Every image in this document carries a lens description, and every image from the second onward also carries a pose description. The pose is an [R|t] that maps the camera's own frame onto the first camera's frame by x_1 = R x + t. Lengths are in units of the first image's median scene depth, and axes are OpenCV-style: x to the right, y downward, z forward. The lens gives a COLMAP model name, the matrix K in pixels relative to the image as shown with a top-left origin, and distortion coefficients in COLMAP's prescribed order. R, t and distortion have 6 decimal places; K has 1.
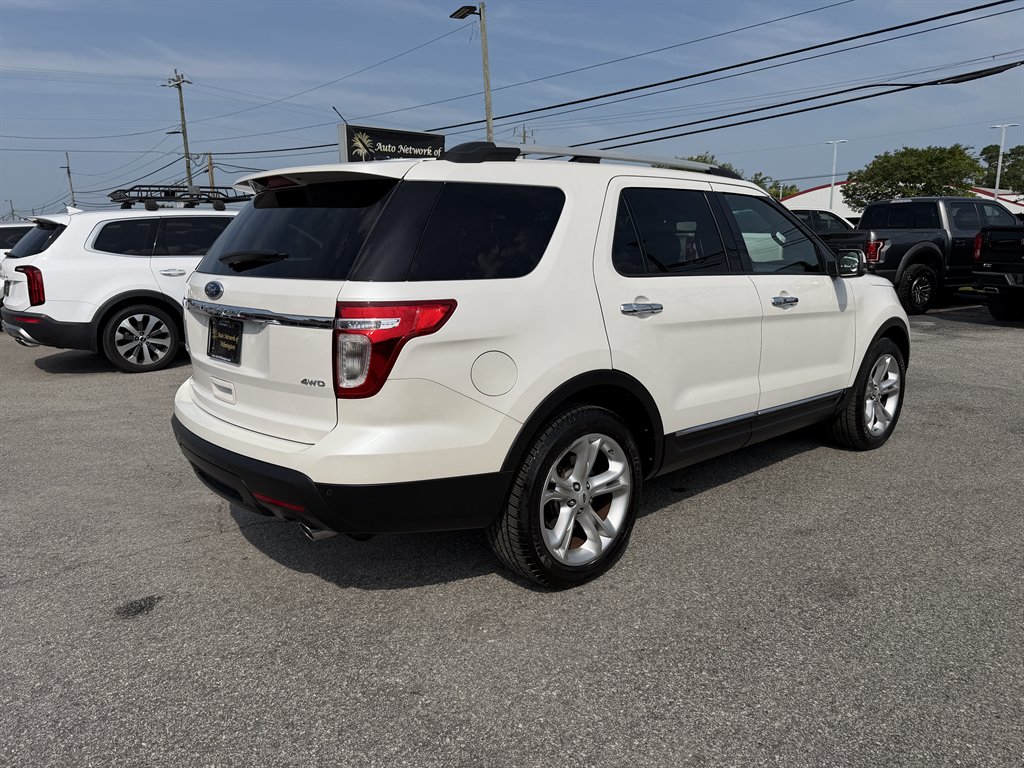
lens RADIAL K [[743.2, 0, 508.8], [0, 743.2, 387.5], [0, 0, 1]] dist [0.052013, -0.061084]
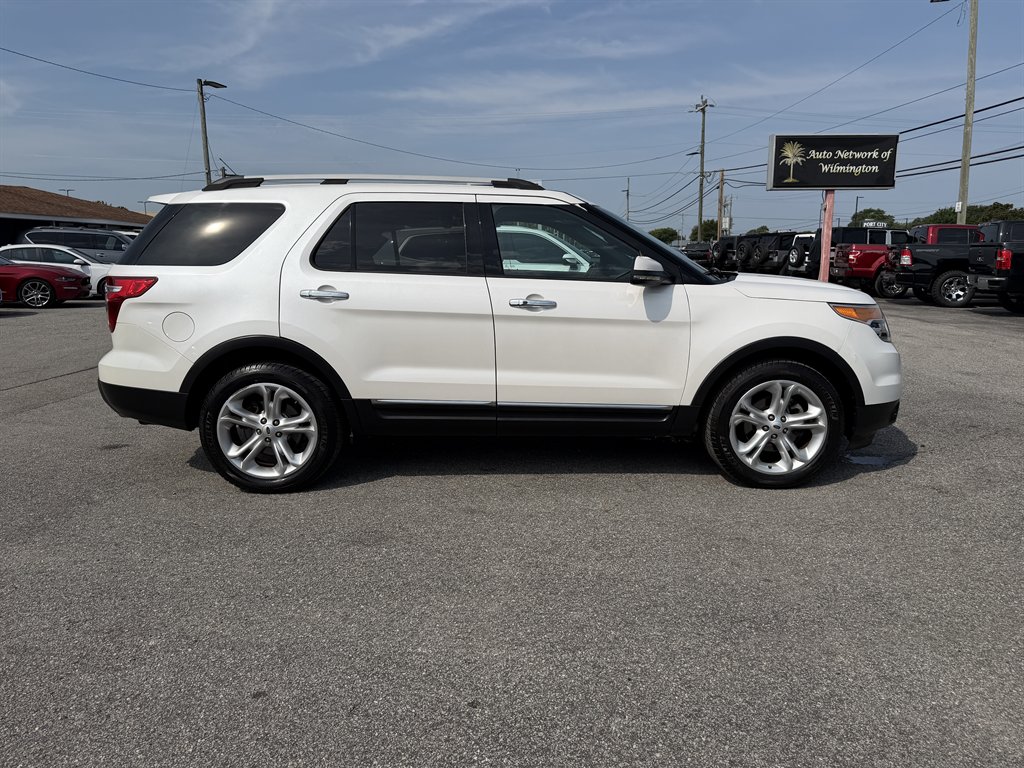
lens RADIAL K [[743.2, 0, 512.4], [0, 743.2, 385.4], [0, 0, 1]] dist [0.052013, -0.061084]
pose [[0.751812, 0.125709, -0.647284, 1.058171], [-0.137794, 0.989937, 0.032209, -0.031077], [0.644819, 0.064977, 0.761568, 0.190263]]
